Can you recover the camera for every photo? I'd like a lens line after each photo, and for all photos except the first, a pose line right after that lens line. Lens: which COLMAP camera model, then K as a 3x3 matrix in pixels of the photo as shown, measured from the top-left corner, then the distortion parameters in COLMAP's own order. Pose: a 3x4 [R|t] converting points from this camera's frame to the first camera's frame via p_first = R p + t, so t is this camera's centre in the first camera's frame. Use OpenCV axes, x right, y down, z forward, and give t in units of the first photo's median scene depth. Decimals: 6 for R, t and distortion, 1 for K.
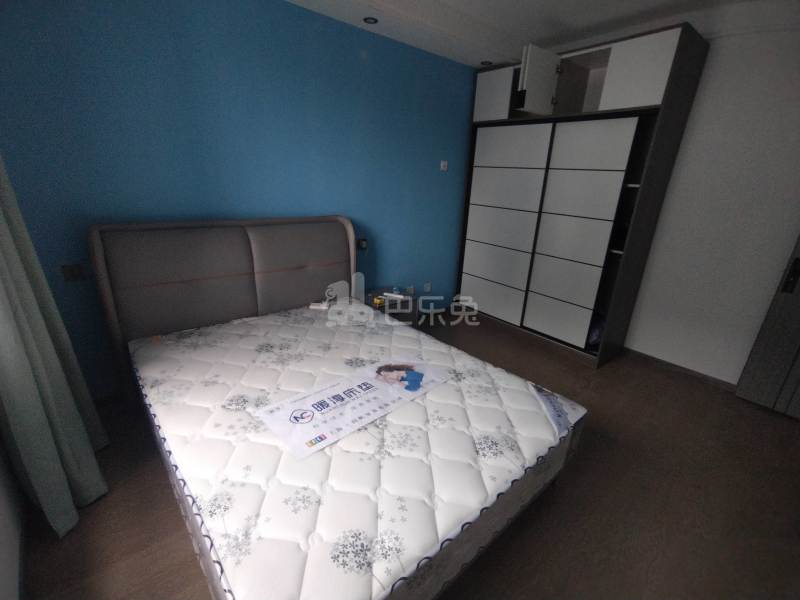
lens RADIAL K [[369.6, 0, 400.0], [0, 369.6, 300.0], [0, 0, 1]] dist [-0.000130, -0.000036]
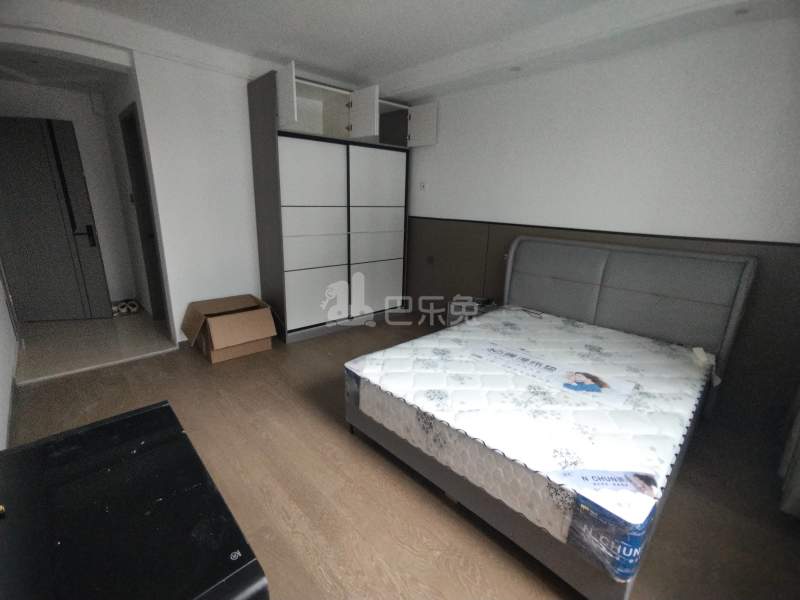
lens RADIAL K [[369.6, 0, 400.0], [0, 369.6, 300.0], [0, 0, 1]] dist [-0.000130, -0.000036]
pose [[0.059861, 0.225942, -0.972300, 0.979458], [-0.346032, 0.918346, 0.192100, -0.034796], [0.936311, 0.324948, 0.133156, 0.288779]]
